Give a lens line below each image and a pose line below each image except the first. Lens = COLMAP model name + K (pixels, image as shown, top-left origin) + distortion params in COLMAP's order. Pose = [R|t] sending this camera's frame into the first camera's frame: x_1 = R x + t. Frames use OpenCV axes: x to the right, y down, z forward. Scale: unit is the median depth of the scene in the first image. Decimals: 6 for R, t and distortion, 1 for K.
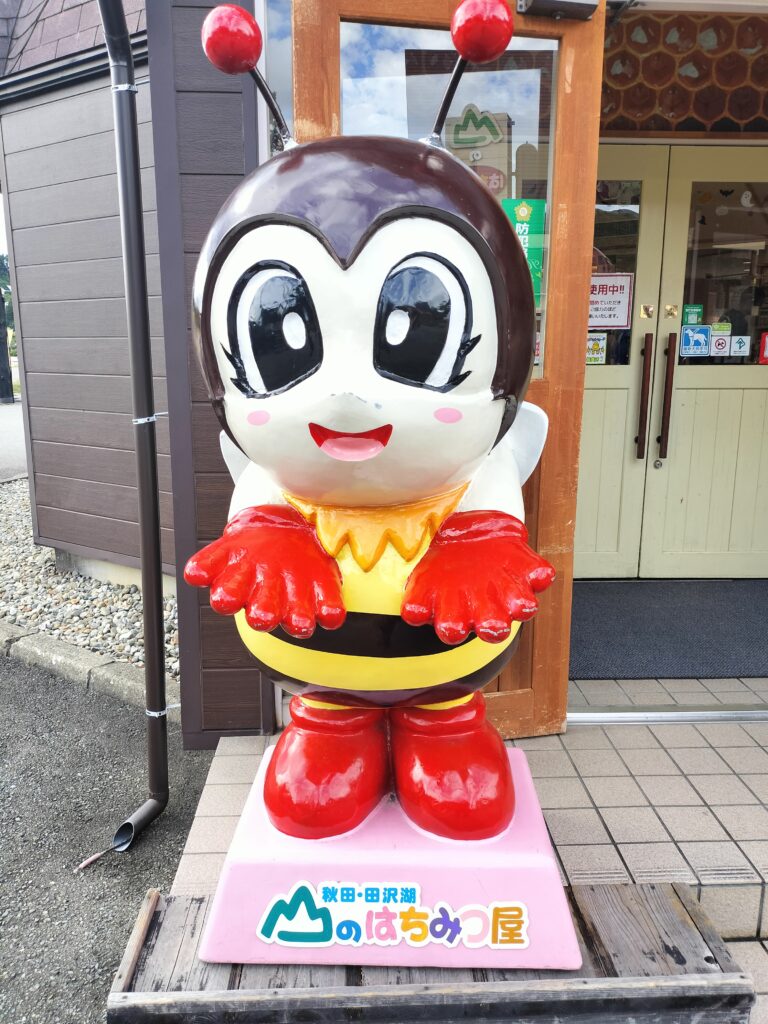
lens RADIAL K [[789.5, 0, 390.4], [0, 789.5, 508.9], [0, 0, 1]] dist [0.057837, -0.039538]
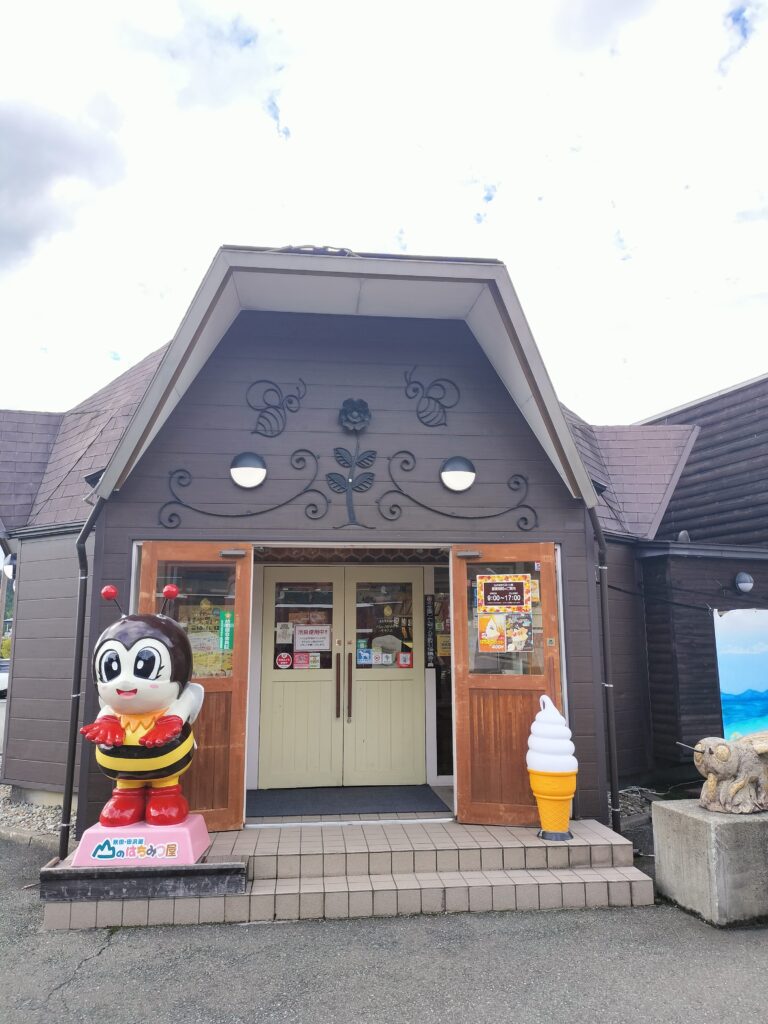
lens RADIAL K [[789.5, 0, 380.9], [0, 789.5, 509.5], [0, 0, 1]] dist [0.057837, -0.039538]
pose [[0.998777, -0.002872, 0.049364, 0.828644], [0.020671, 0.931148, -0.364056, 0.431460], [-0.044919, 0.364631, 0.930068, -2.502316]]
